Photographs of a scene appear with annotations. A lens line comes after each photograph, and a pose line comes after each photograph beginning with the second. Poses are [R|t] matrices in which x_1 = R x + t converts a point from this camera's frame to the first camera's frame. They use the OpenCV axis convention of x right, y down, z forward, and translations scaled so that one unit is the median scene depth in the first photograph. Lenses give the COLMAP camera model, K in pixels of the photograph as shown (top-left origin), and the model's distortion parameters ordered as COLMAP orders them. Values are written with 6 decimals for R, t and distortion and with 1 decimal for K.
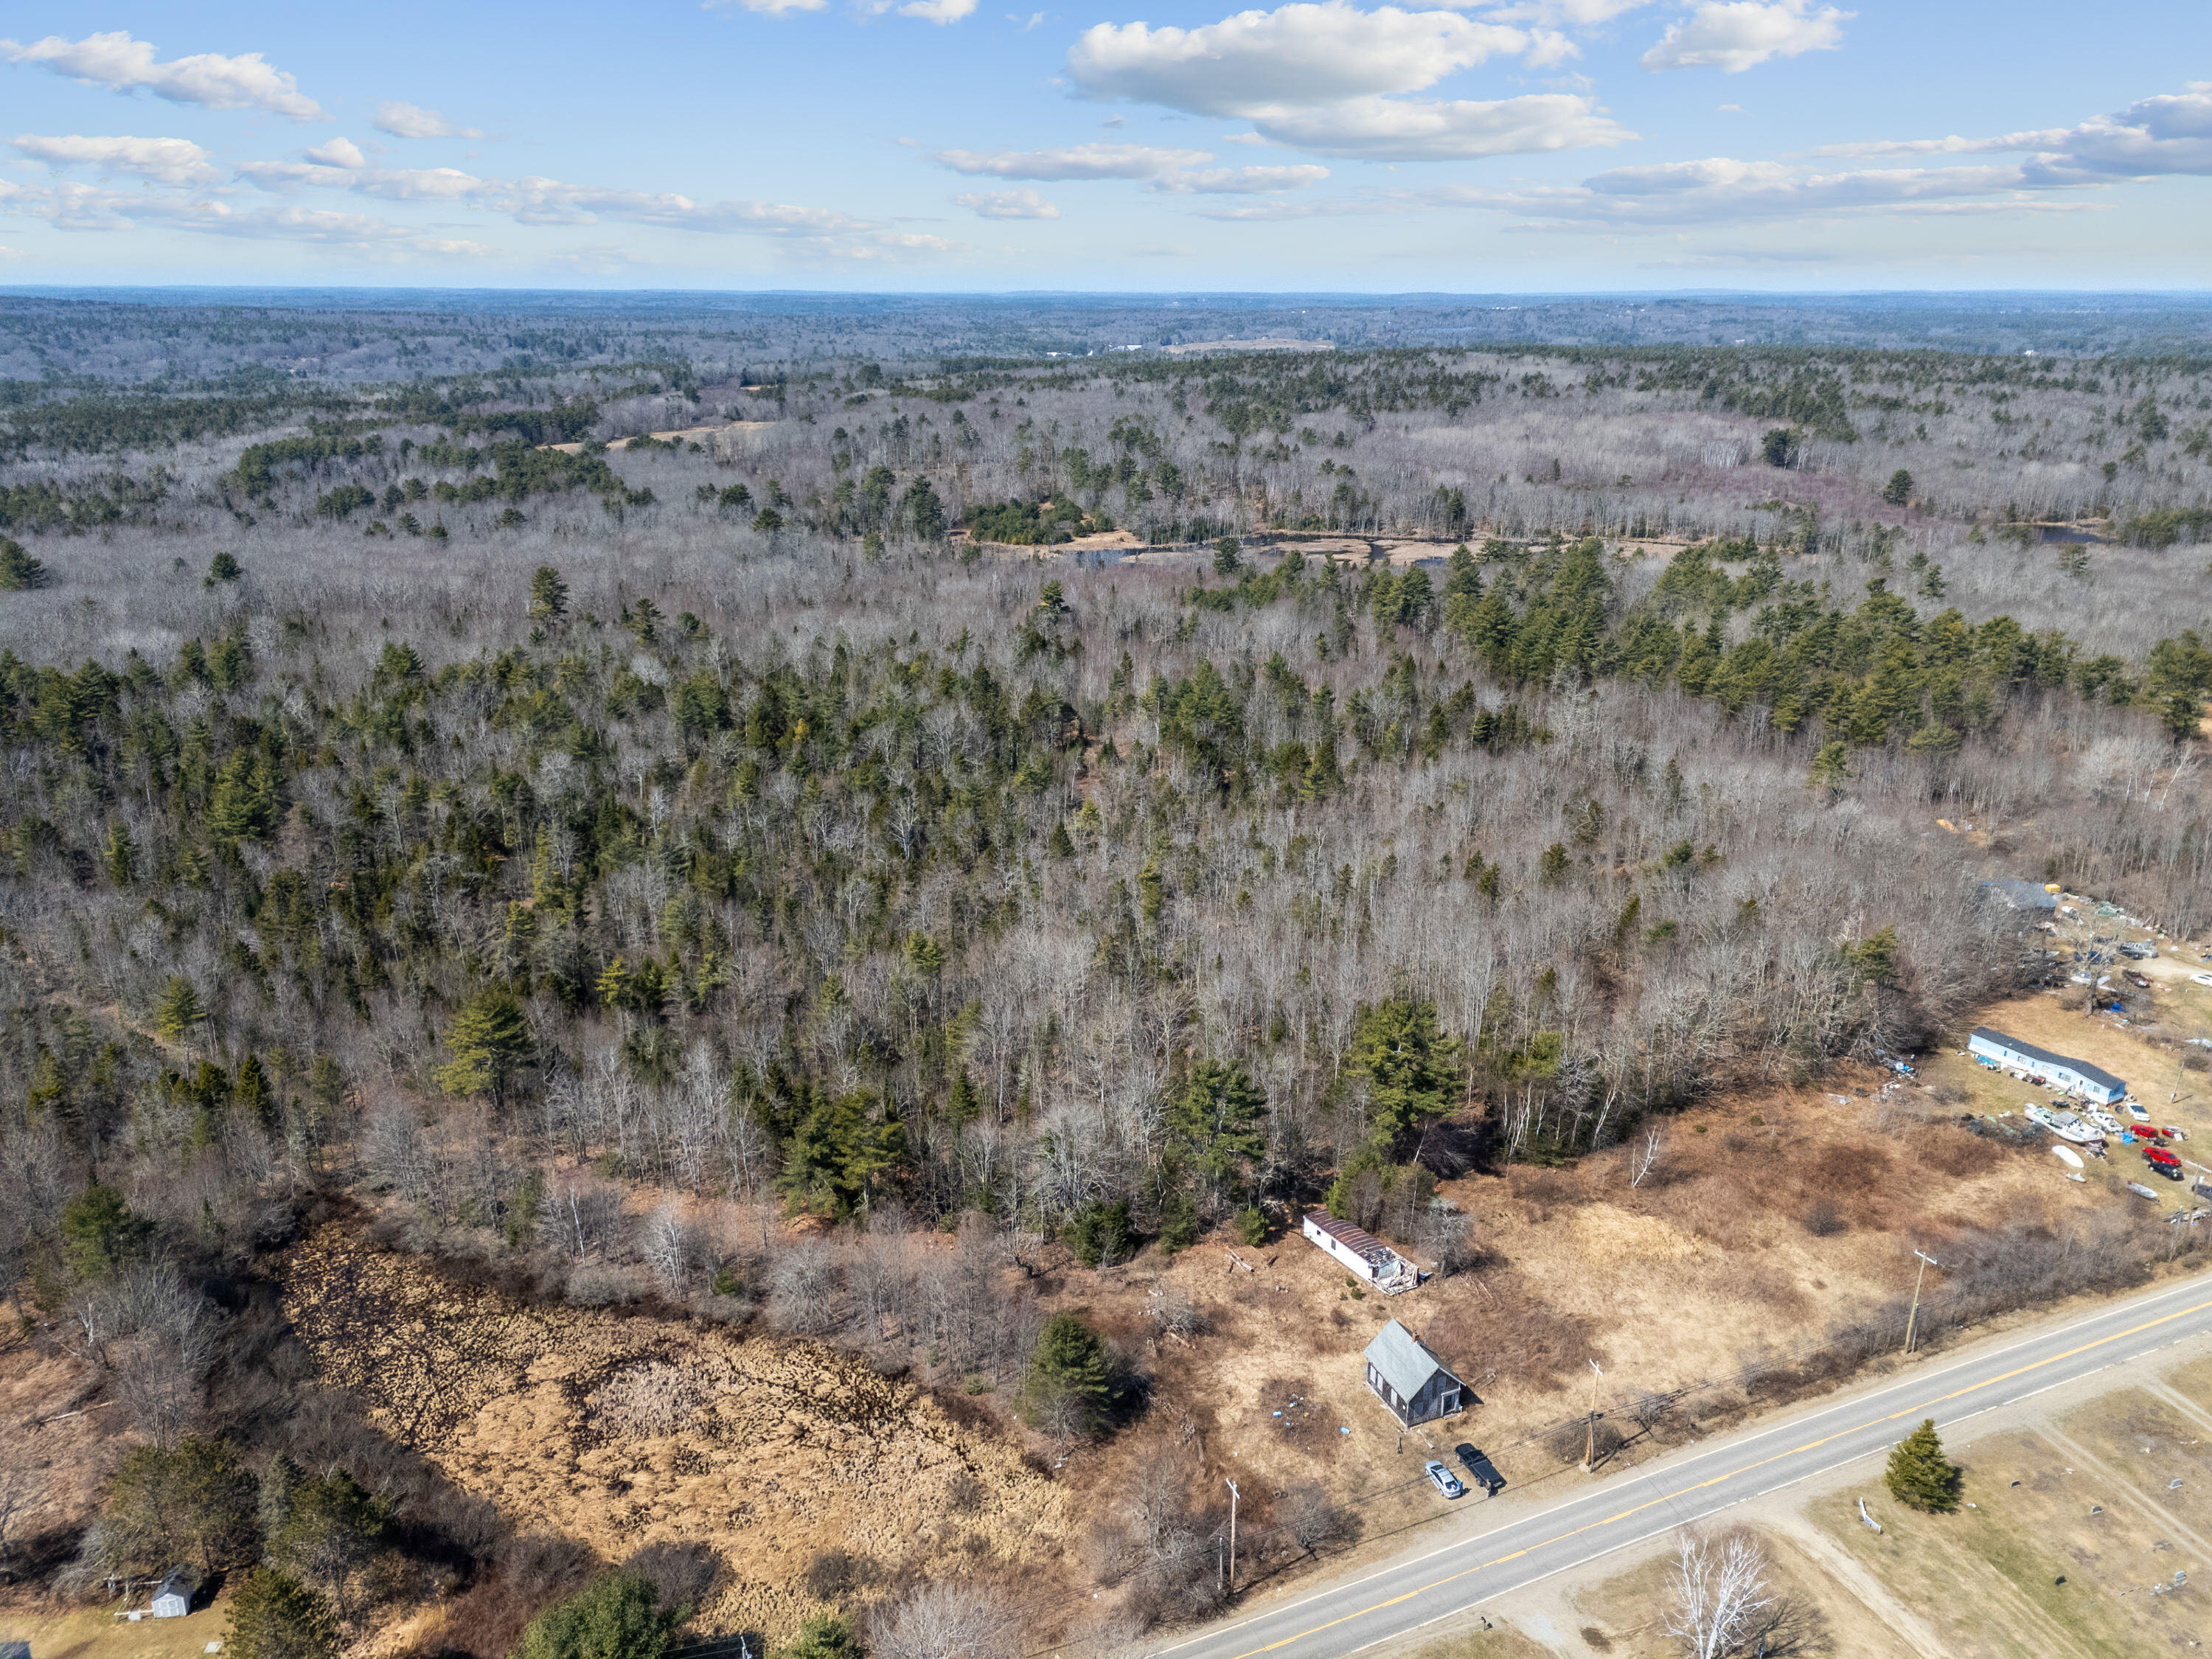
lens RADIAL K [[1604.3, 0, 1082.2], [0, 1604.3, 836.2], [0, 0, 1]] dist [0.083933, -0.103802]
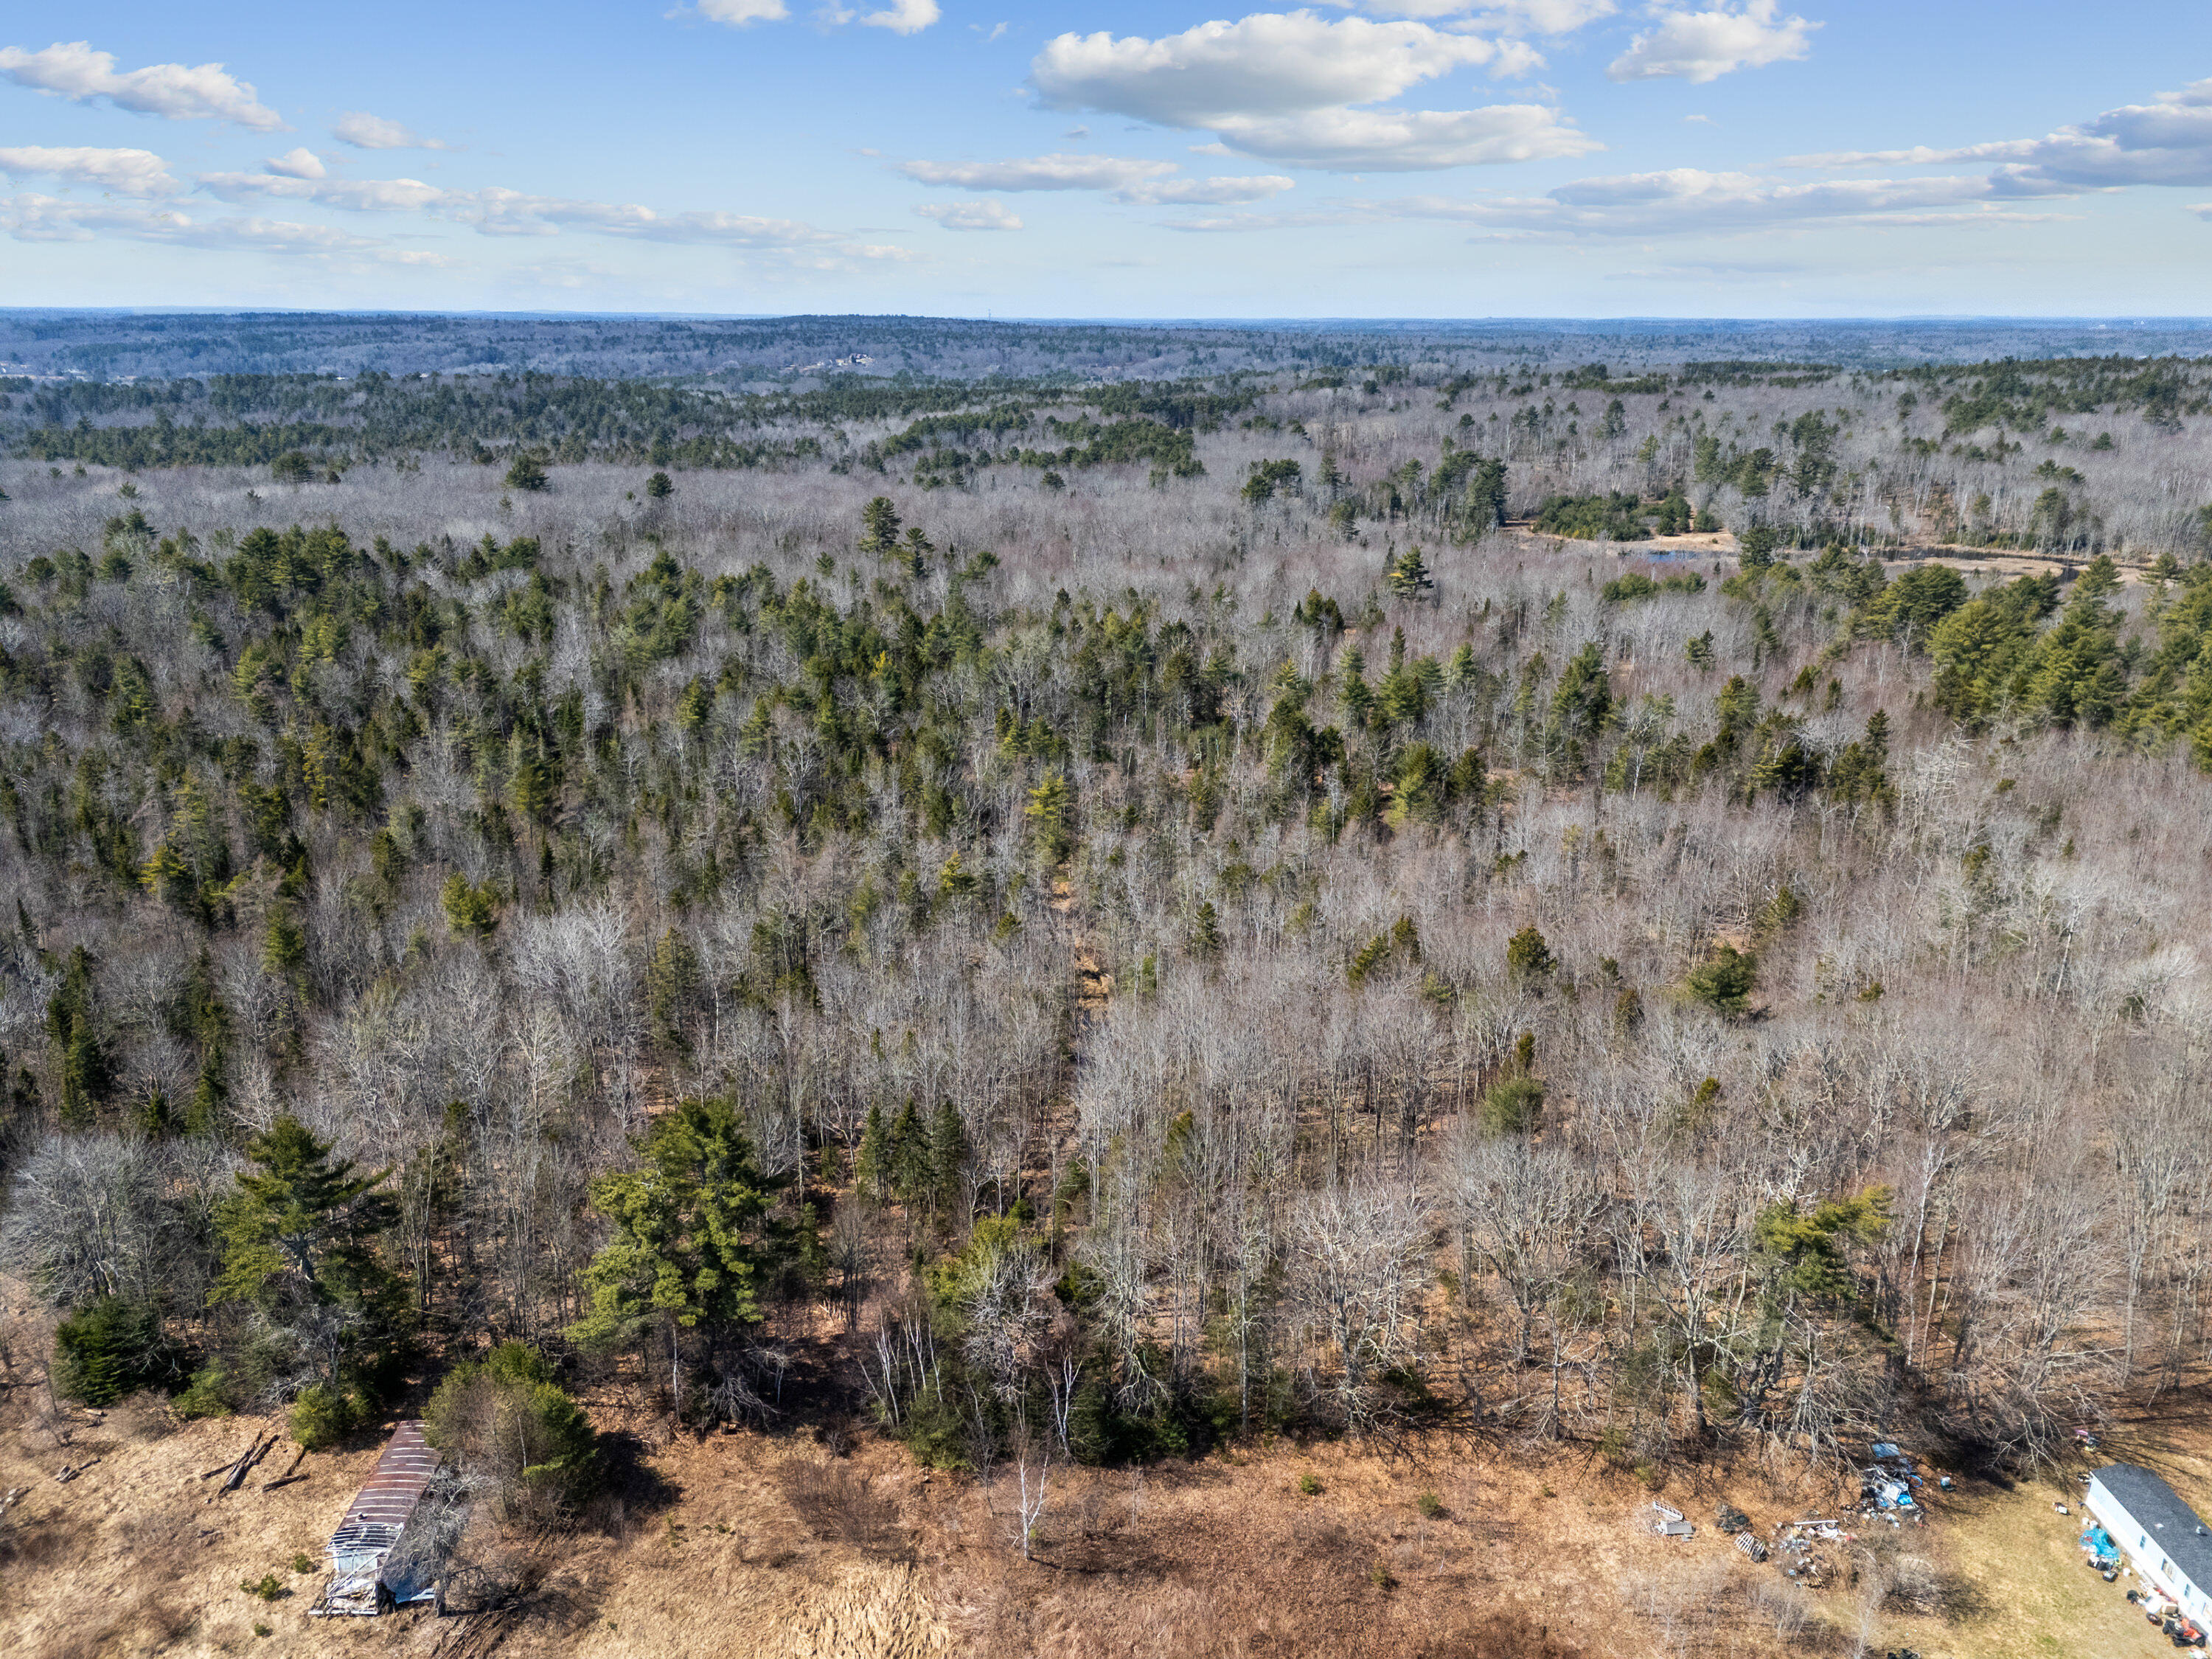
lens RADIAL K [[1627.1, 0, 1097.1], [0, 1627.1, 821.1], [0, 0, 1]] dist [0.052892, -0.045142]
pose [[0.884090, 0.141174, -0.445482, 0.221153], [-0.153706, 0.988084, 0.008085, -0.007317], [0.441315, 0.061325, 0.895254, 0.214971]]
